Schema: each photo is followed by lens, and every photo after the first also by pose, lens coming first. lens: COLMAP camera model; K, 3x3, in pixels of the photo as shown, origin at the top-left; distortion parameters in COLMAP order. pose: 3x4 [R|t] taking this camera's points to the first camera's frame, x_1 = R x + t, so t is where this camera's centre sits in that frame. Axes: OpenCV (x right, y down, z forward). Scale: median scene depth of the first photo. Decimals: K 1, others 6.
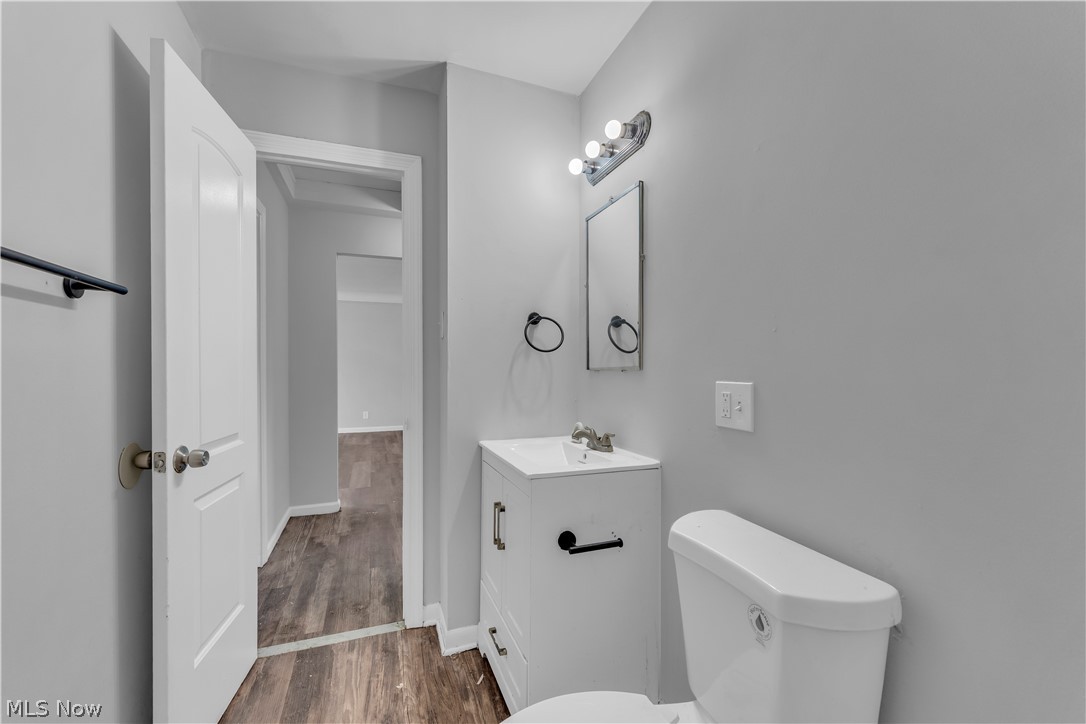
lens RADIAL K [[437.6, 0, 544.6], [0, 437.6, 368.9], [0, 0, 1]] dist [-0.015270, 0.000245]
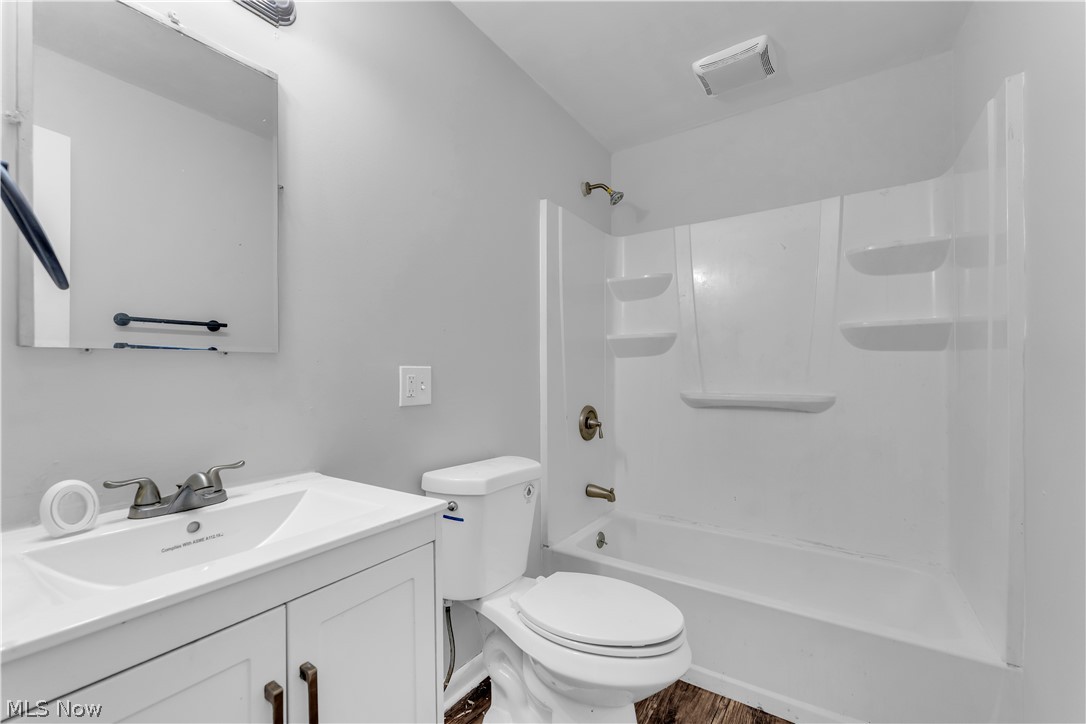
lens RADIAL K [[437.6, 0, 542.9], [0, 437.6, 364.6], [0, 0, 1]] dist [-0.015270, 0.000245]
pose [[-0.574770, 0.009764, 0.818257, -0.771360], [0.004448, 0.999951, -0.008808, 0.038183], [-0.818303, -0.001423, -0.574786, 1.441758]]
